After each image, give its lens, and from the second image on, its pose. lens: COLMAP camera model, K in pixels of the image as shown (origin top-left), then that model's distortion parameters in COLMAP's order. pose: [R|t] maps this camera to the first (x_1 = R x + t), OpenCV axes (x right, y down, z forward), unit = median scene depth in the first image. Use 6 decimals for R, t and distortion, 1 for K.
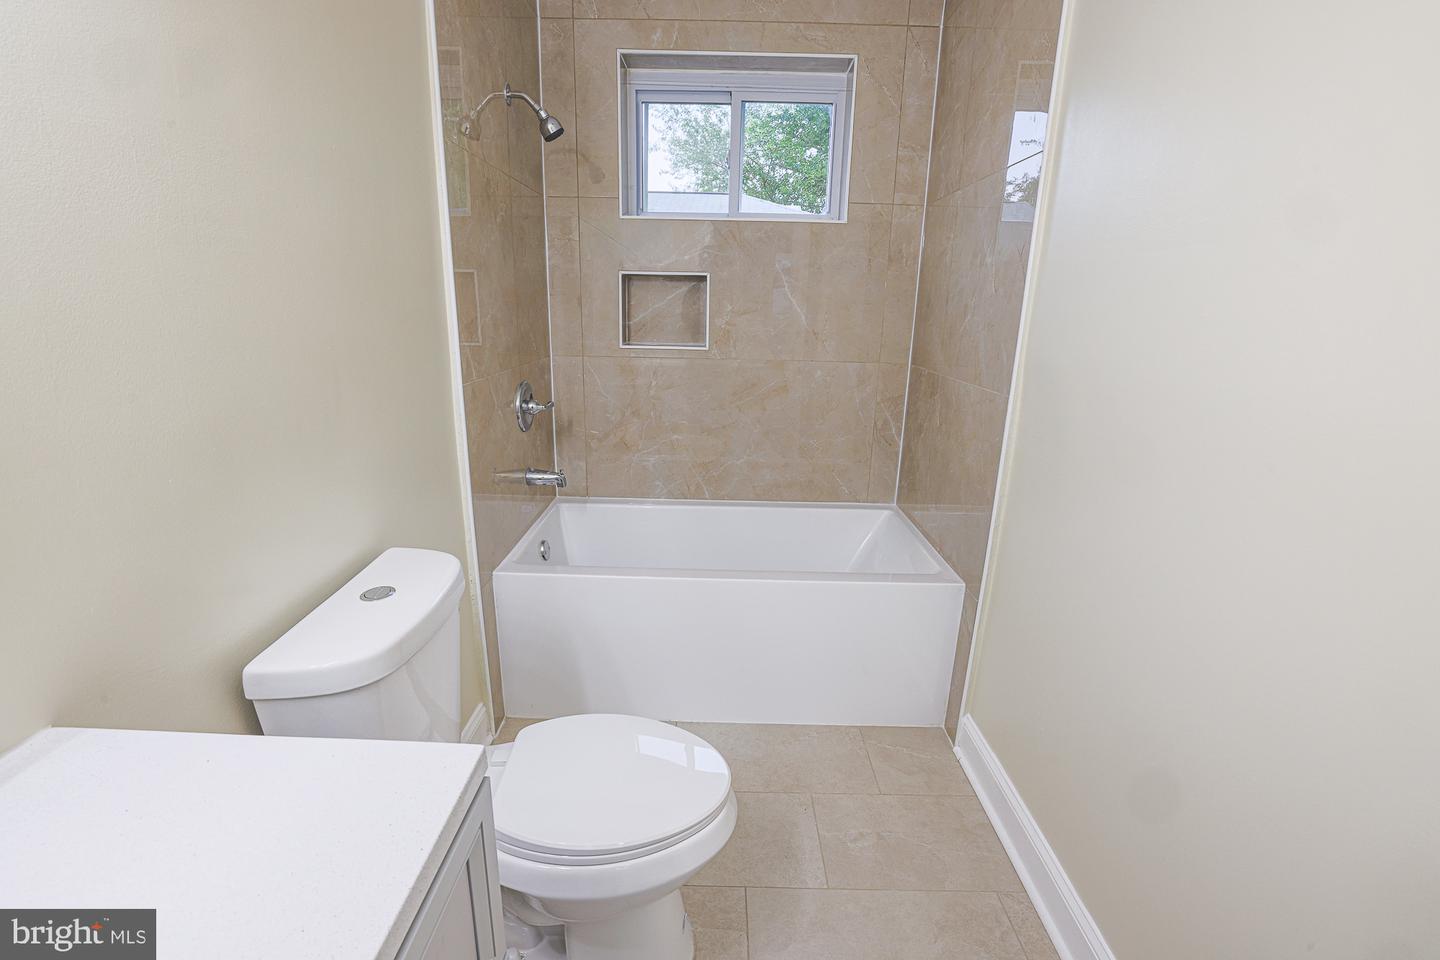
lens RADIAL K [[627.7, 0, 717.0], [0, 627.7, 474.4], [0, 0, 1]] dist [-0.047133, 0.020363]
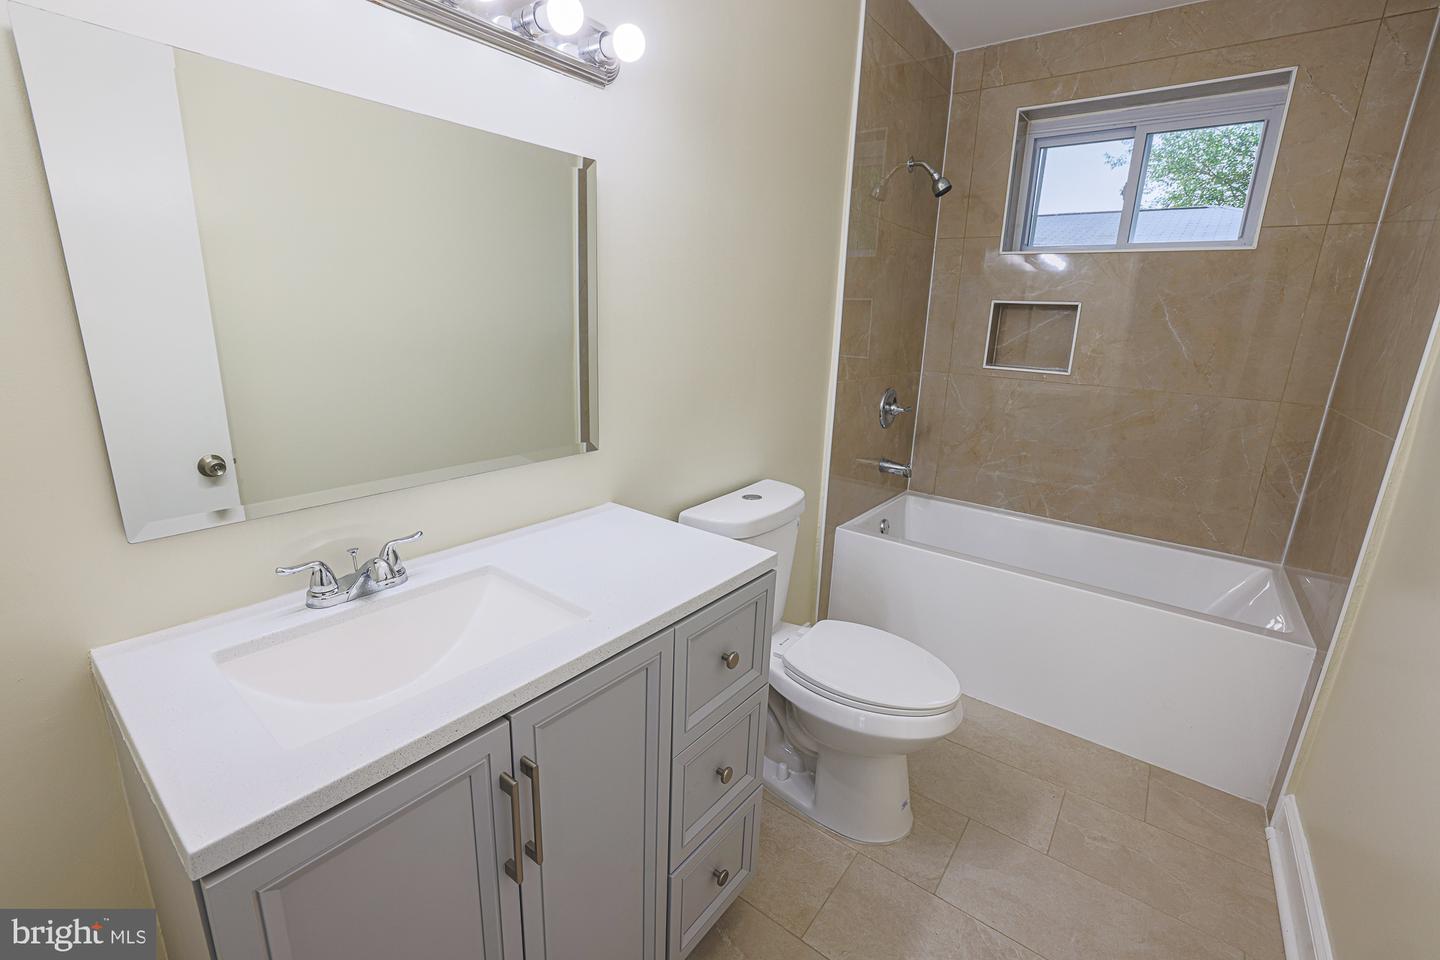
lens RADIAL K [[620.3, 0, 714.6], [0, 620.3, 475.0], [0, 0, 1]] dist [-0.050337, 0.021851]
pose [[0.800736, 0.157500, -0.577940, 0.134495], [-0.175465, 0.984166, 0.025097, 0.047493], [0.572742, 0.081312, 0.815693, -0.171921]]
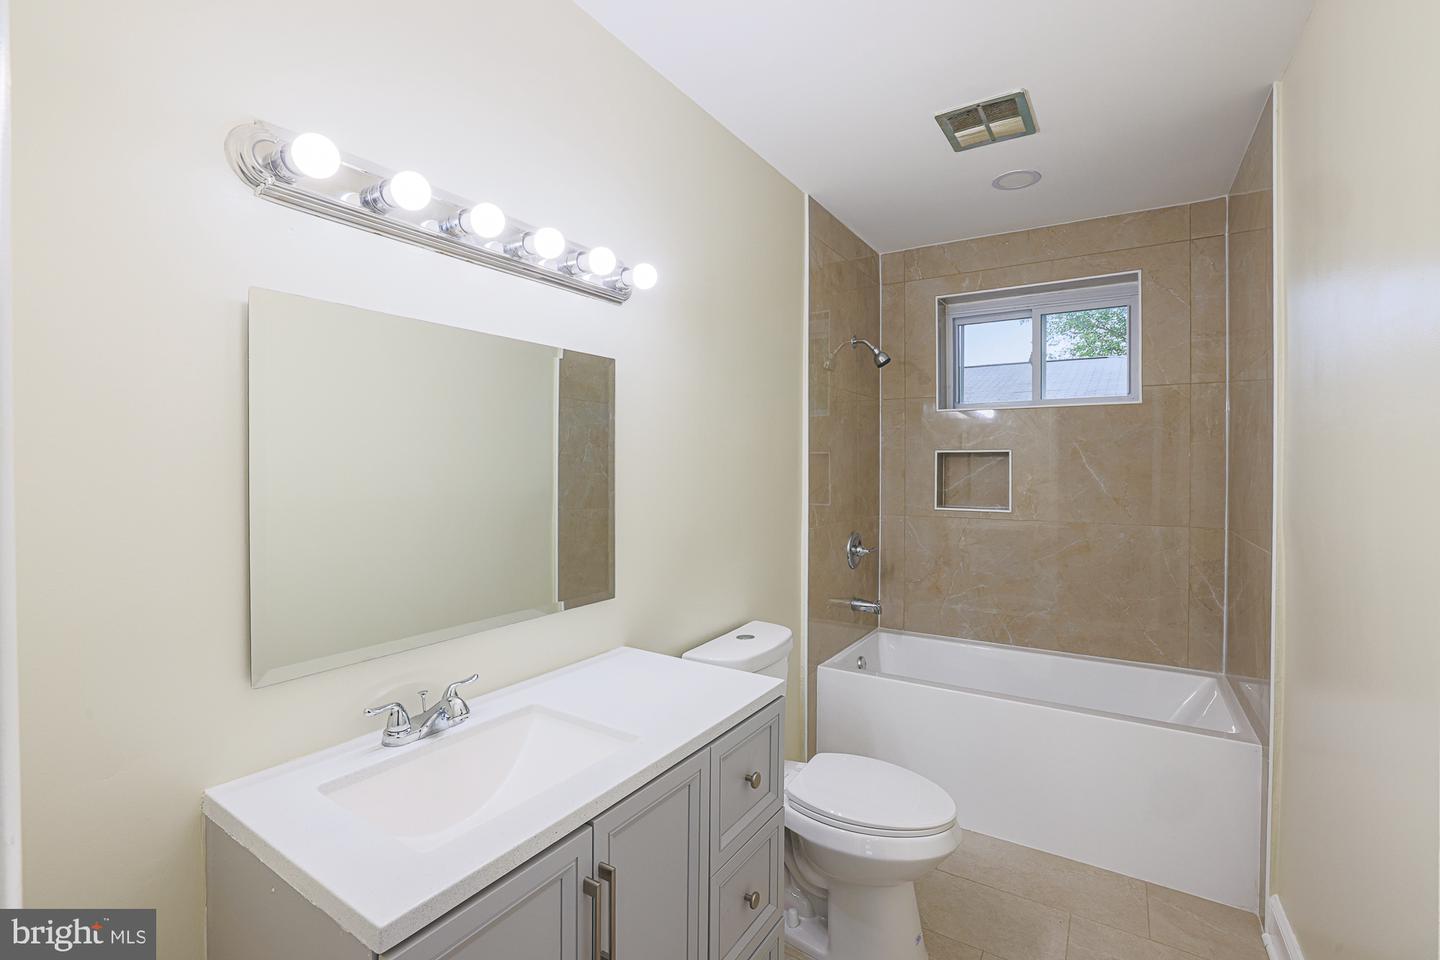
lens RADIAL K [[620.3, 0, 714.6], [0, 620.3, 475.0], [0, 0, 1]] dist [-0.050337, 0.021851]
pose [[0.841560, -0.012334, -0.540022, 0.148225], [-0.127490, 0.966959, -0.220763, 0.062039], [0.524902, 0.254633, 0.812182, -0.260207]]
